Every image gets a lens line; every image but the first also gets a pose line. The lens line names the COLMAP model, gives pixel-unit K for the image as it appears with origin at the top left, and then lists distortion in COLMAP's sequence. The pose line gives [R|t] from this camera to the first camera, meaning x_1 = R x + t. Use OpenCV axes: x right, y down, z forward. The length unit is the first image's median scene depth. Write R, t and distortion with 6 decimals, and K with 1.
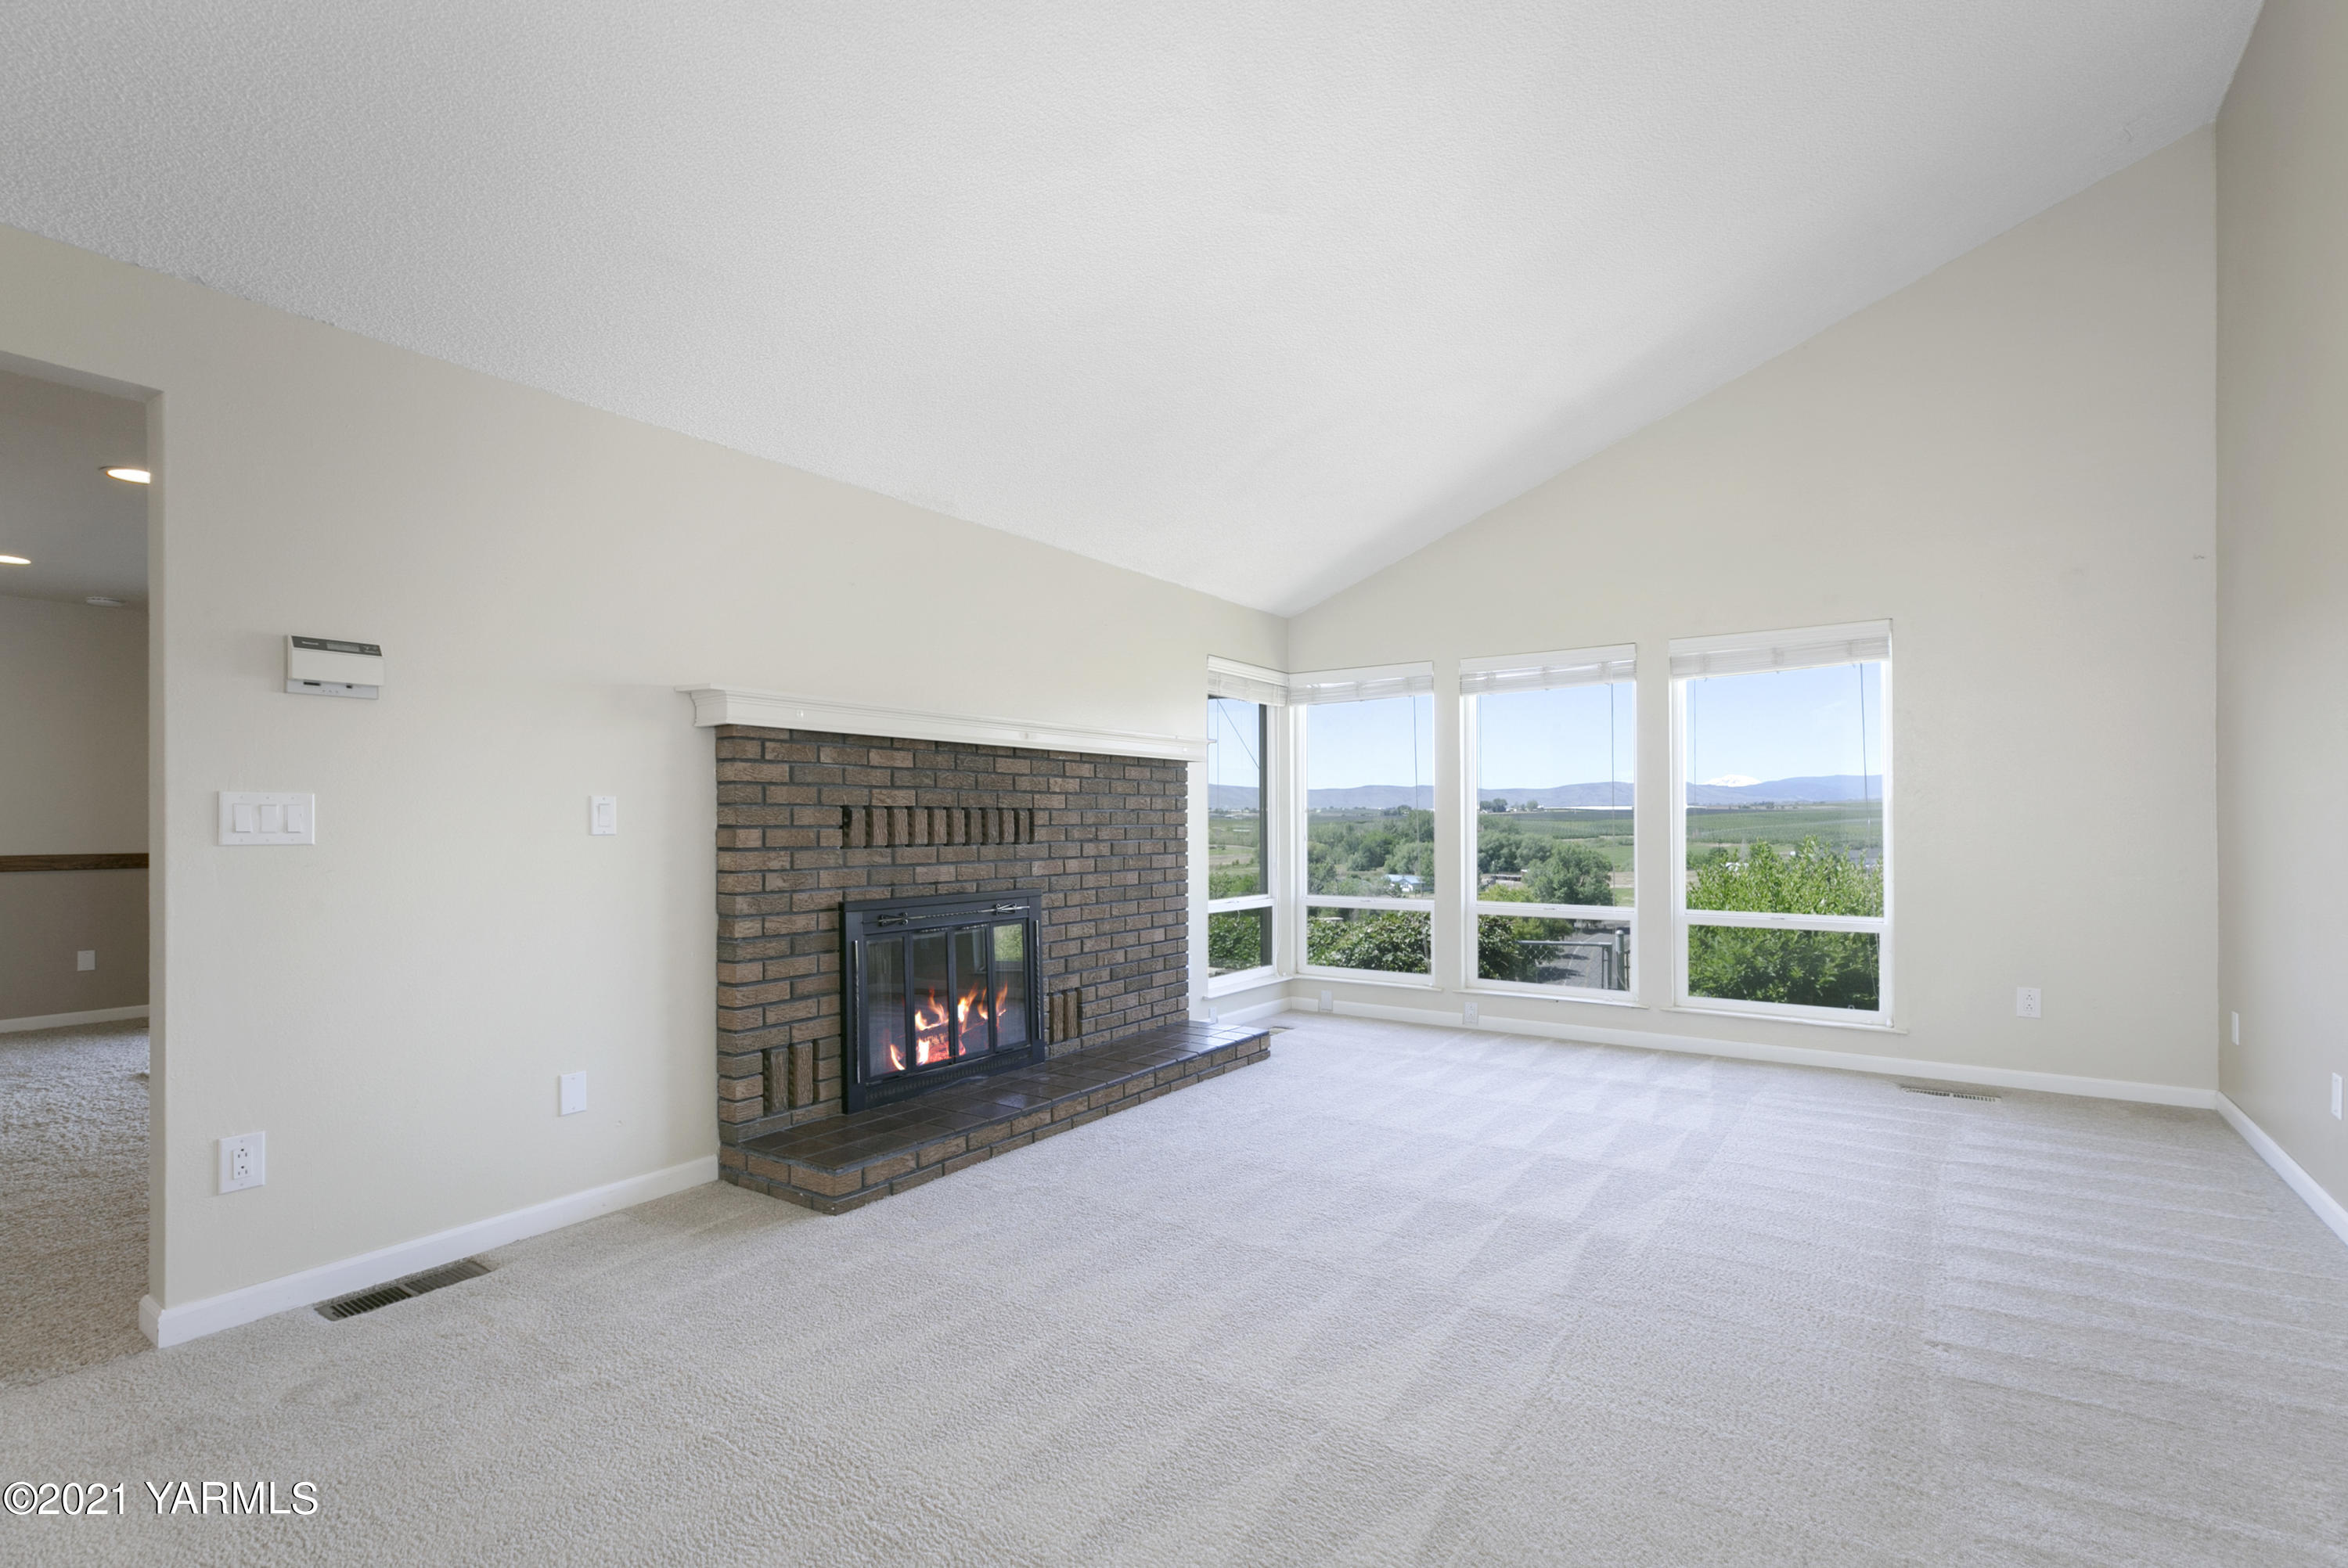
lens RADIAL K [[1106.4, 0, 1095.1], [0, 1106.4, 827.2], [0, 0, 1]] dist [0.013604, -0.001415]
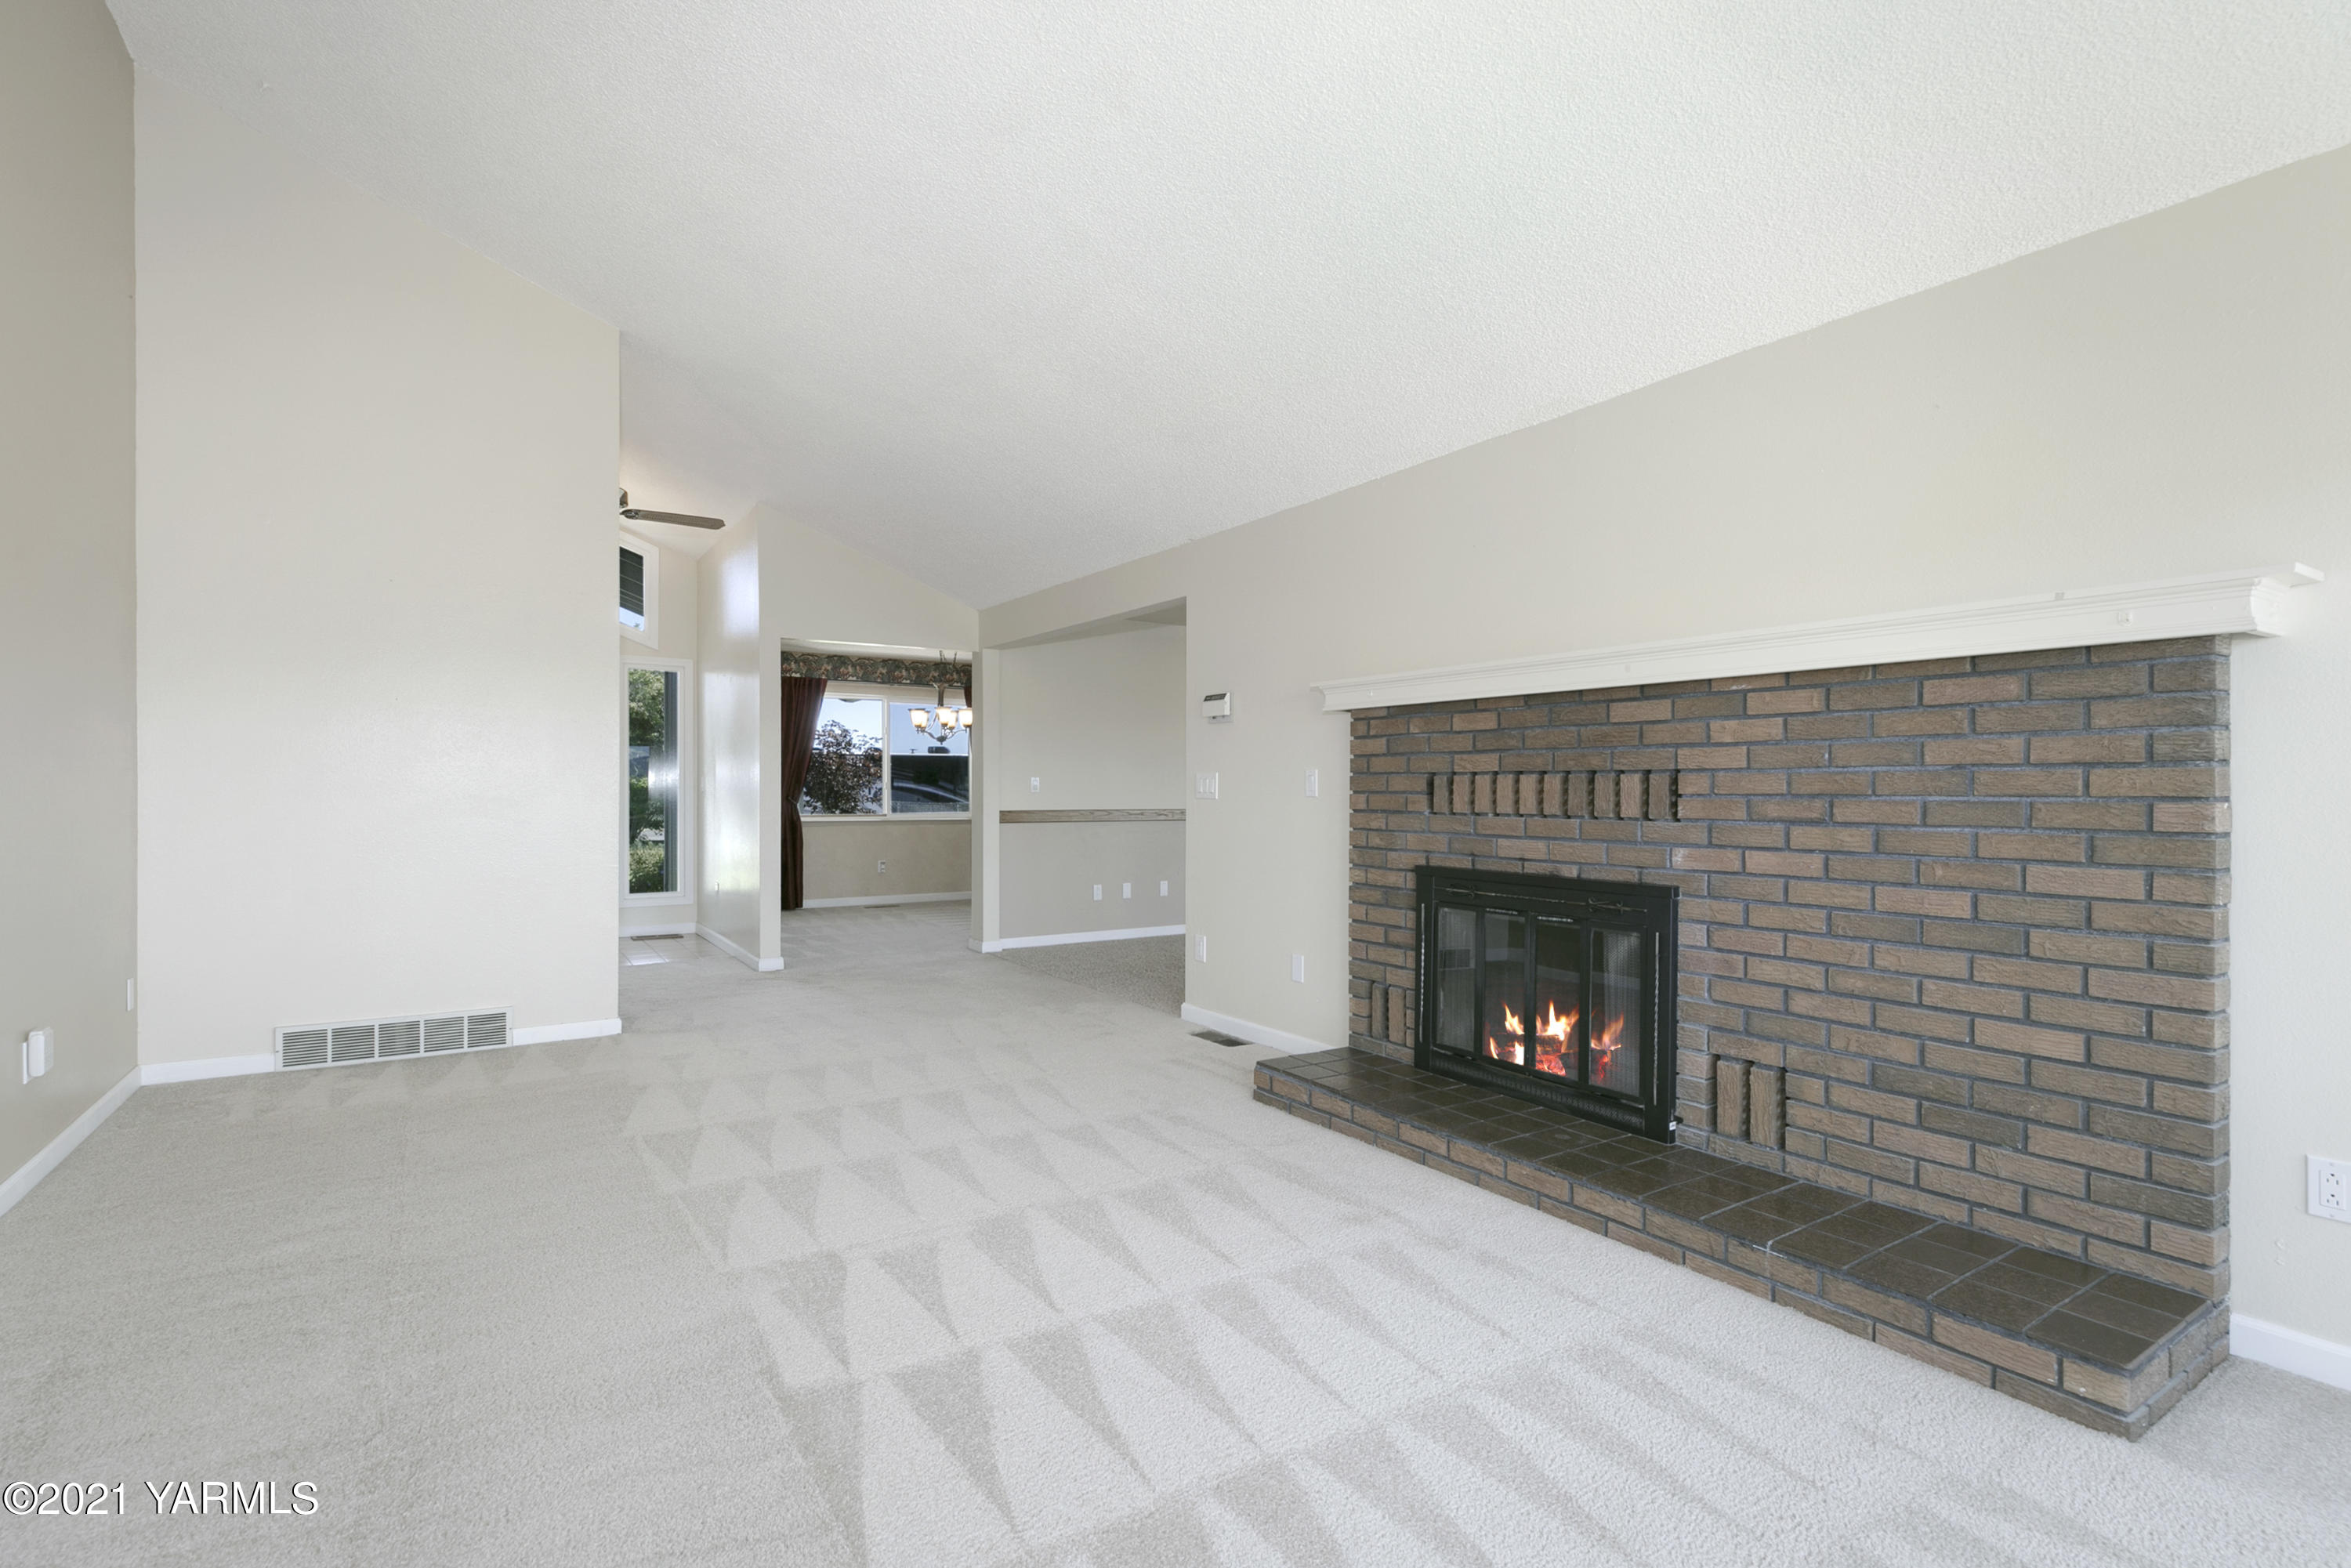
lens RADIAL K [[1107.9, 0, 1178.4], [0, 1107.9, 784.2], [0, 0, 1]] dist [0.013604, -0.001415]
pose [[-0.337076, -0.001170, -0.941477, 0.673185], [-0.005645, 0.999984, 0.000778, -0.006587], [0.941461, 0.005577, -0.337077, 0.916734]]
